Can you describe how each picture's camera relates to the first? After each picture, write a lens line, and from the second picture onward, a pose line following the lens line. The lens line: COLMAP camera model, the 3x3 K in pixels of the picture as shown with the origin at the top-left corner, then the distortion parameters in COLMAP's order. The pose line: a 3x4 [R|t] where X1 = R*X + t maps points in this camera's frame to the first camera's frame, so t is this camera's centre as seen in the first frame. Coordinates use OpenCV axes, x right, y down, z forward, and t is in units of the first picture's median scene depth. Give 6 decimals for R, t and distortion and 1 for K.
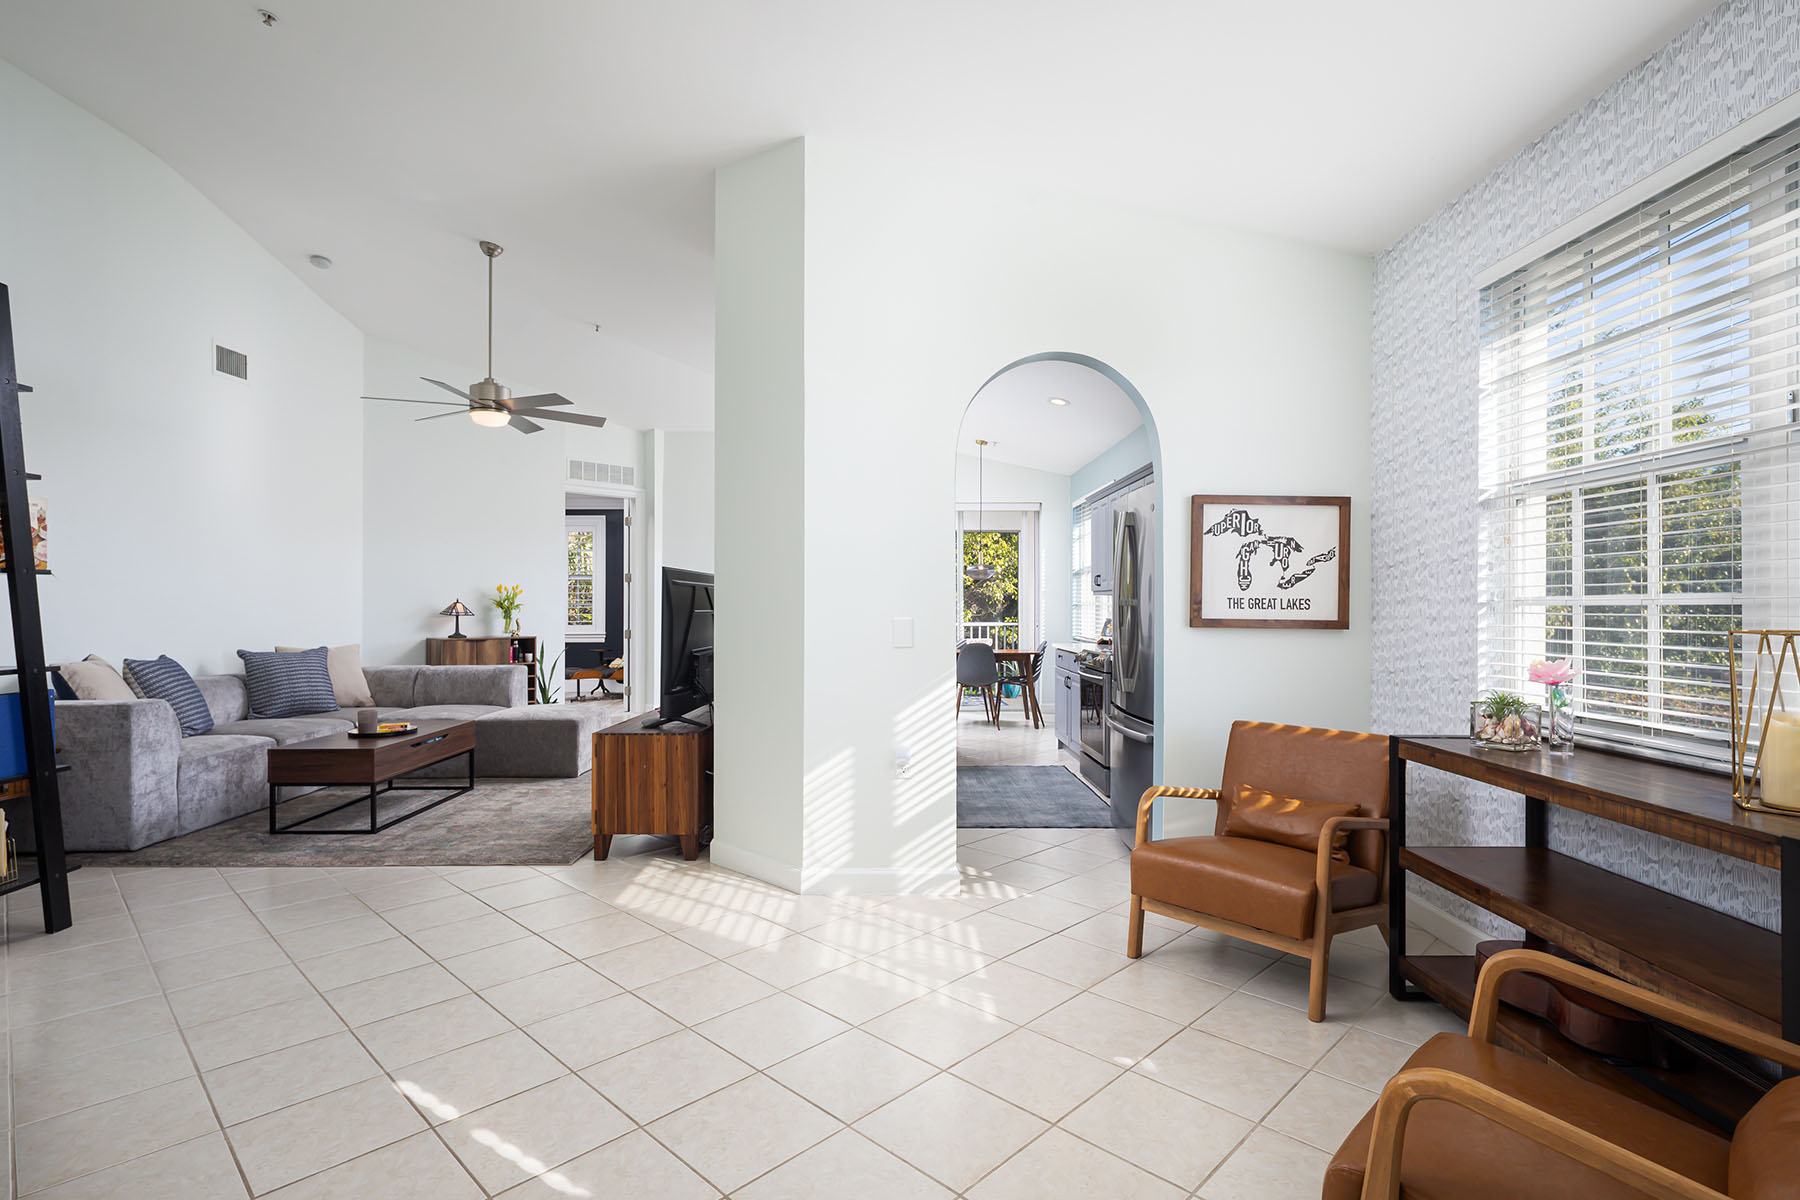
lens RADIAL K [[869.4, 0, 907.5], [0, 869.4, 601.0], [0, 0, 1]] dist [-0.005934, -0.001752]
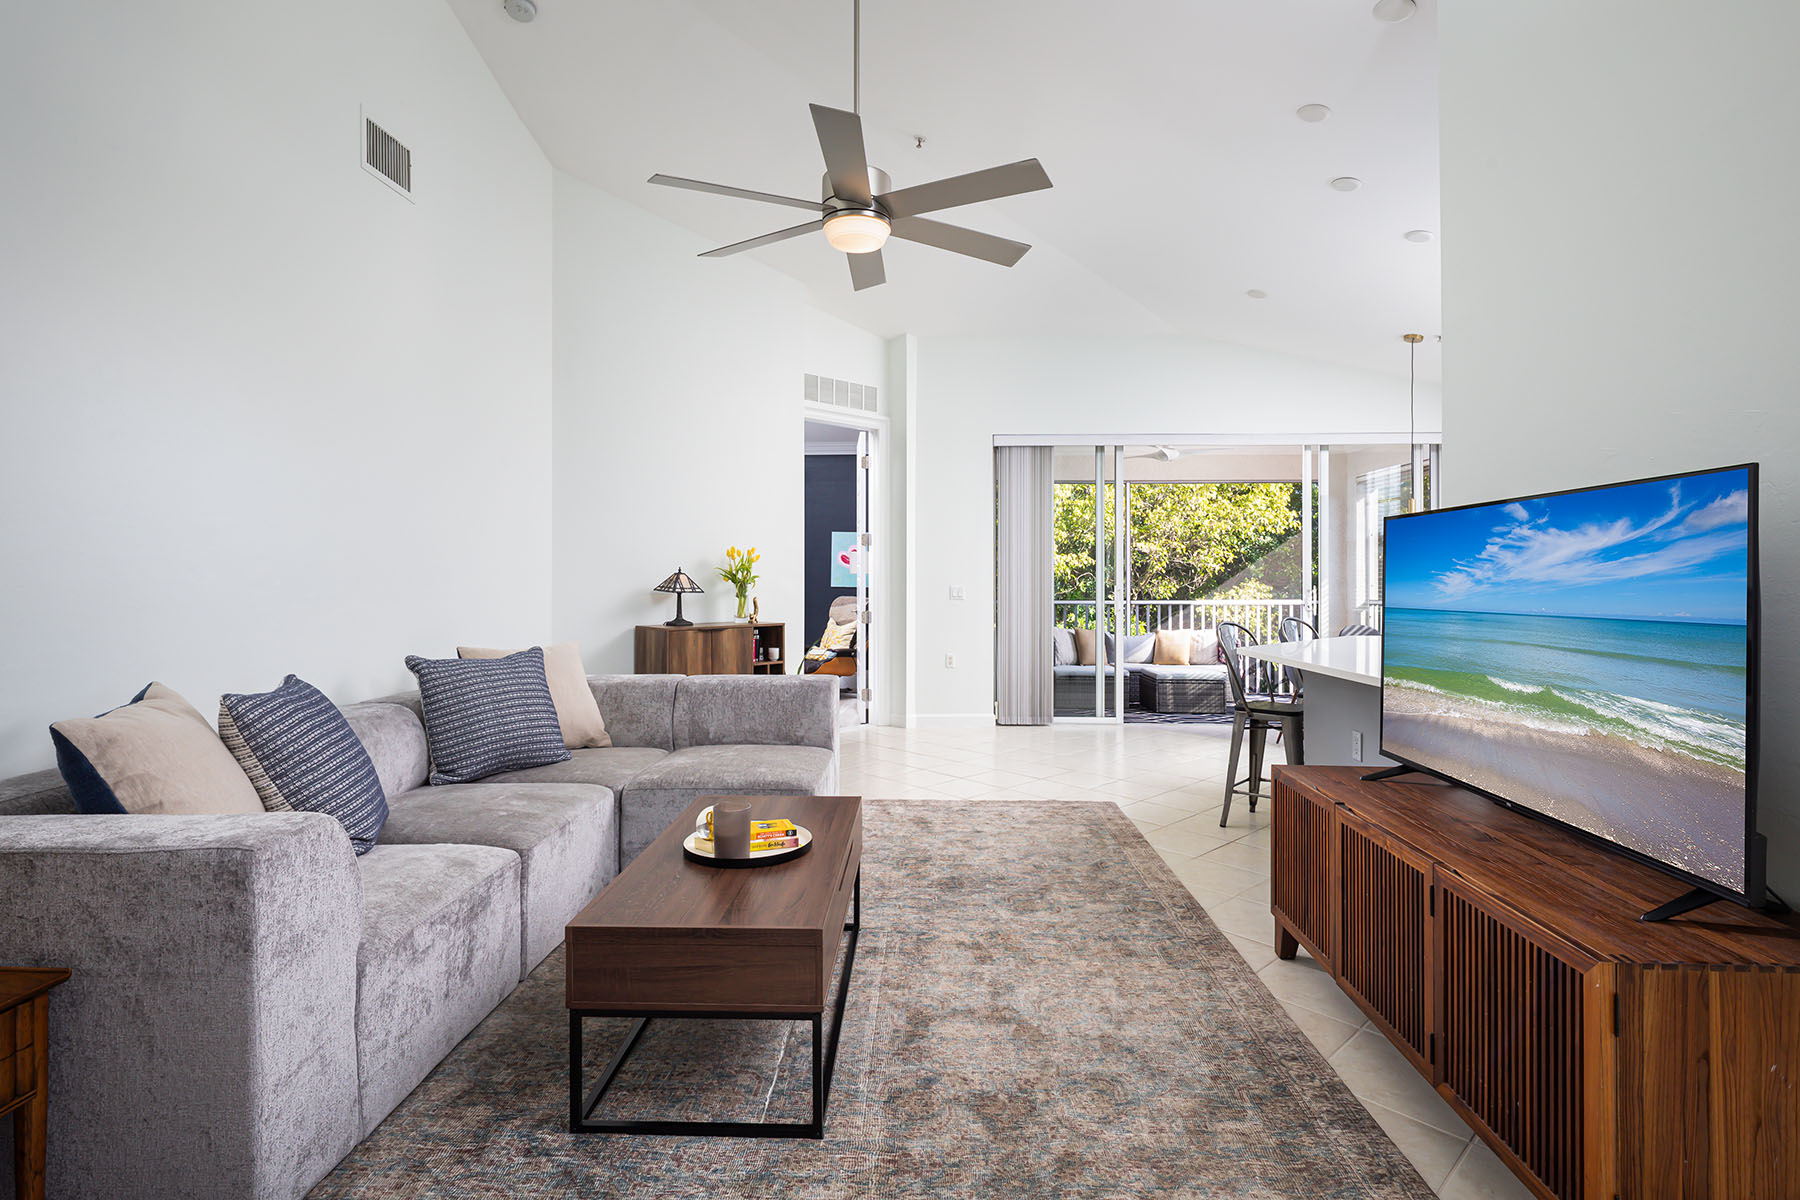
lens RADIAL K [[869.4, 0, 898.8], [0, 869.4, 576.0], [0, 0, 1]] dist [-0.005934, -0.001752]
pose [[0.998744, 0.000405, -0.050095, -0.533478], [-0.000344, 0.999999, 0.001233, 0.004875], [0.050095, -0.001214, 0.998744, 0.569034]]
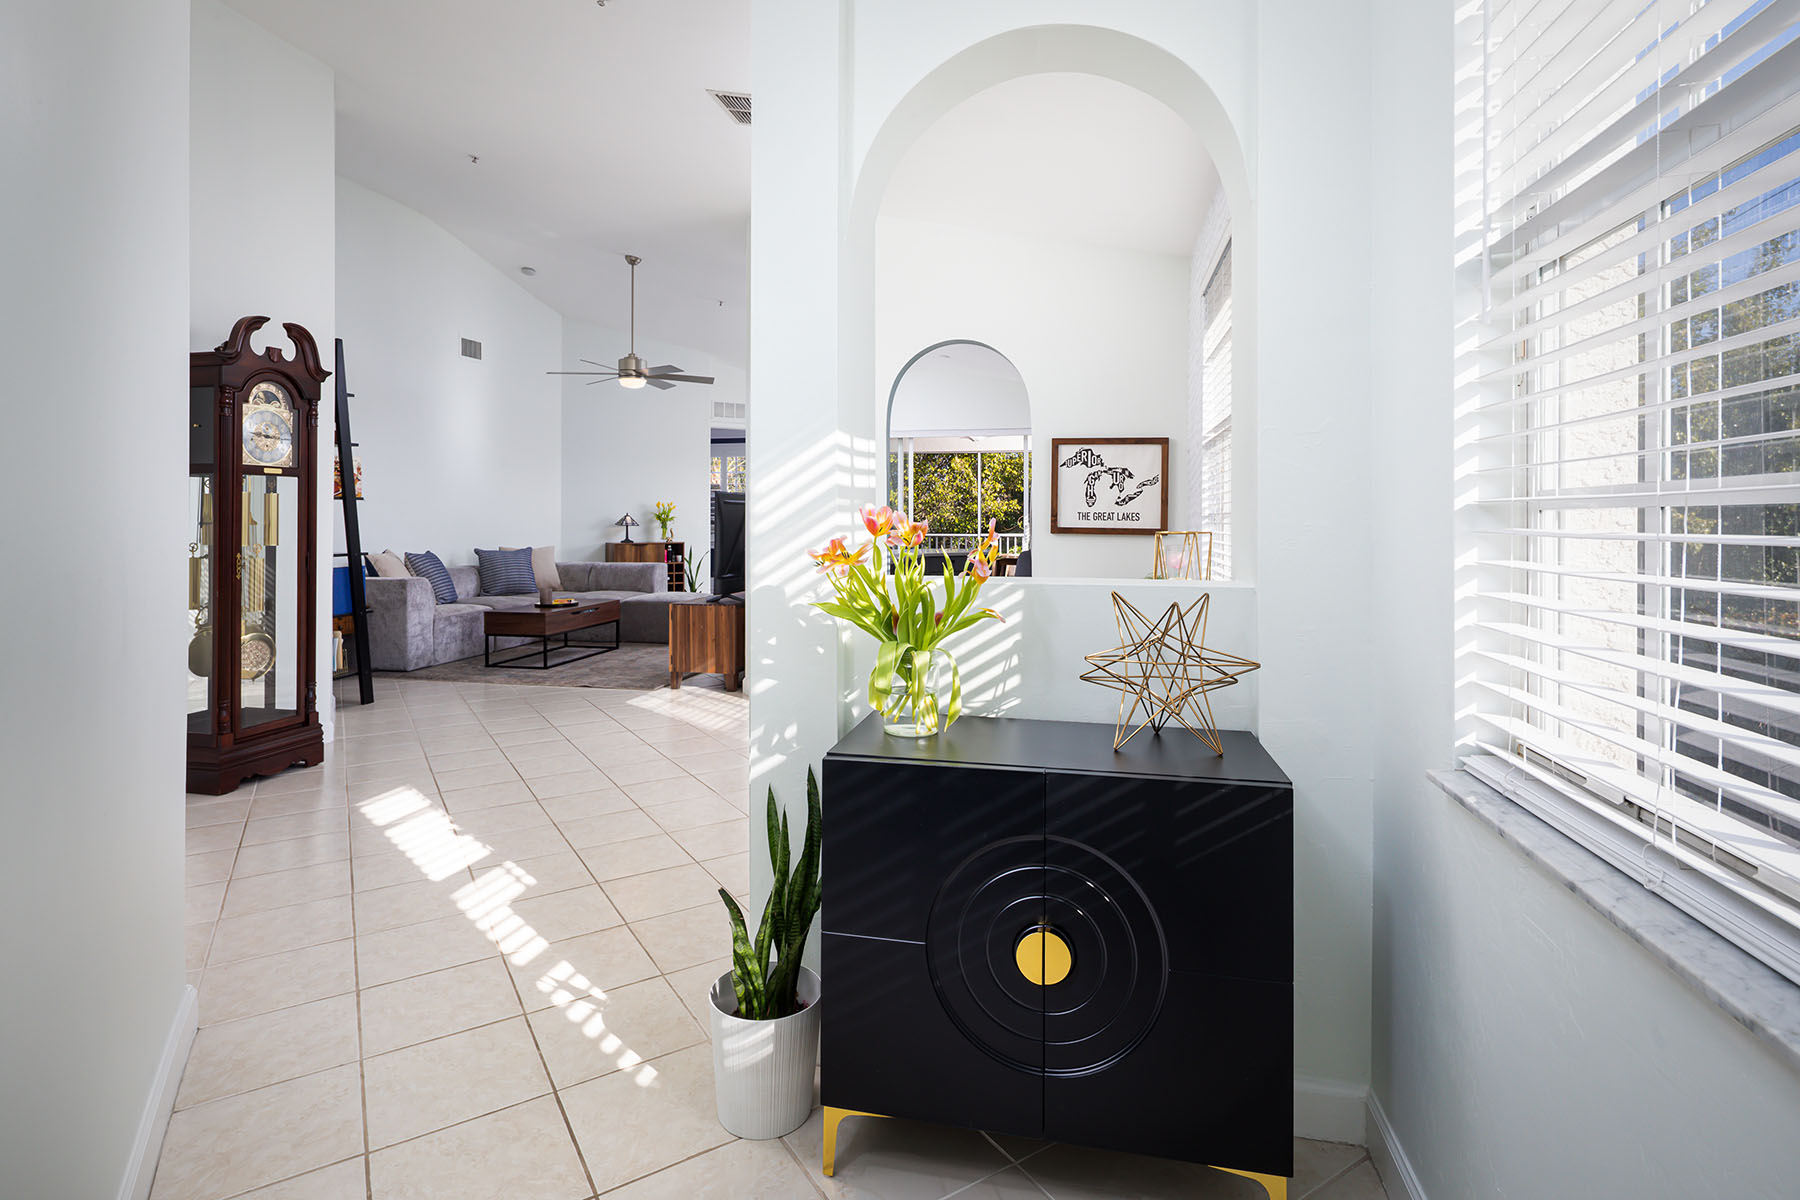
lens RADIAL K [[869.4, 0, 909.2], [0, 869.4, 514.3], [0, 0, 1]] dist [-0.005934, -0.001752]
pose [[0.974911, -0.001097, -0.222591, 0.321433], [0.001305, 0.999999, 0.000788, -0.001453], [0.222590, -0.001059, 0.974912, -0.315297]]
